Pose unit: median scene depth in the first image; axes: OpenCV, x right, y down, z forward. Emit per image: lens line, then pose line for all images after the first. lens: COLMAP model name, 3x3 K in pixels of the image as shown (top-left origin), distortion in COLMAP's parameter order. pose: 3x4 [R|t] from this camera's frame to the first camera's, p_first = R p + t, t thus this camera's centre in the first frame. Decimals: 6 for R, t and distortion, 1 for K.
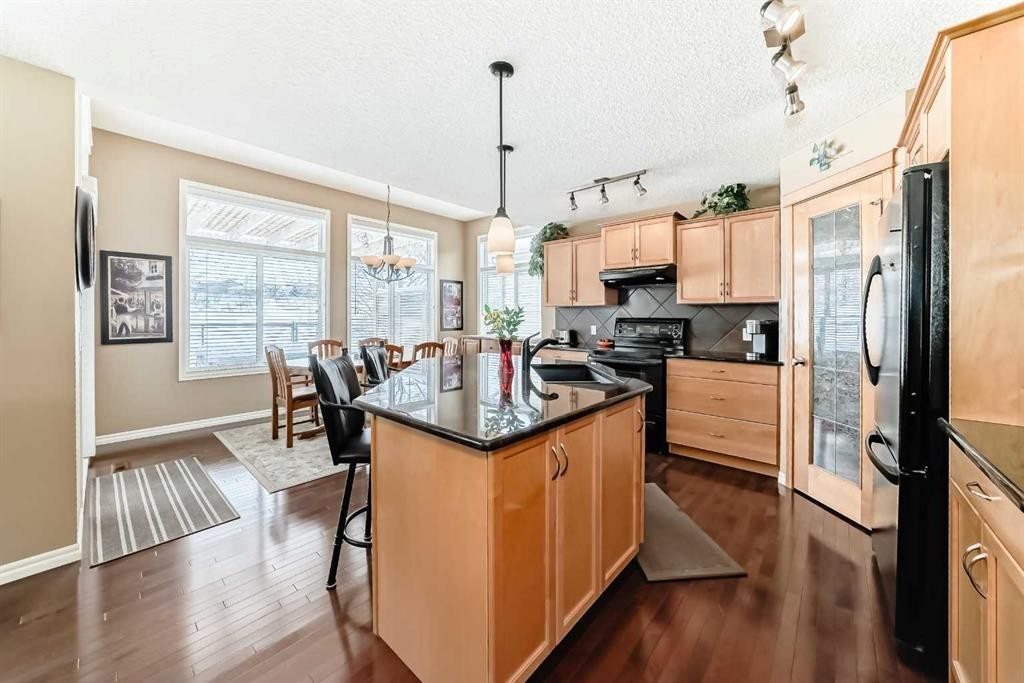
lens RADIAL K [[382.8, 0, 512.2], [0, 382.8, 317.3], [0, 0, 1]] dist [-0.000616, -0.000018]
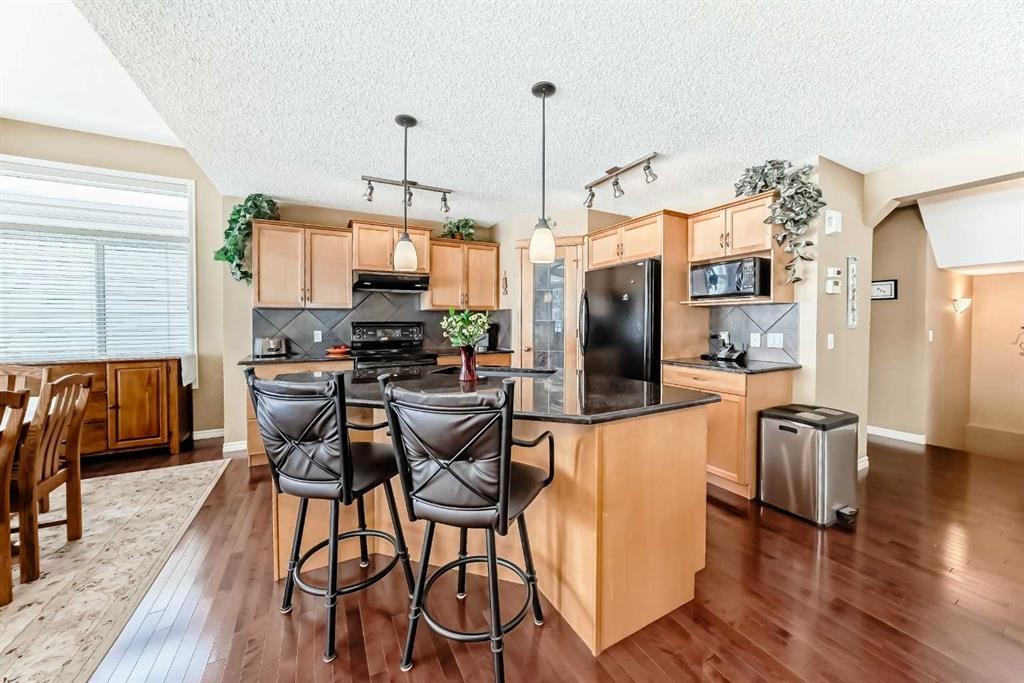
lens RADIAL K [[373.7, 0, 512.4], [0, 373.7, 321.1], [0, 0, 1]] dist [-0.000515, 0.000060]
pose [[0.339382, -0.005429, 0.940633, -0.477189], [0.003094, 0.999984, 0.004655, -0.003688], [-0.940643, 0.001331, 0.339394, 0.344854]]
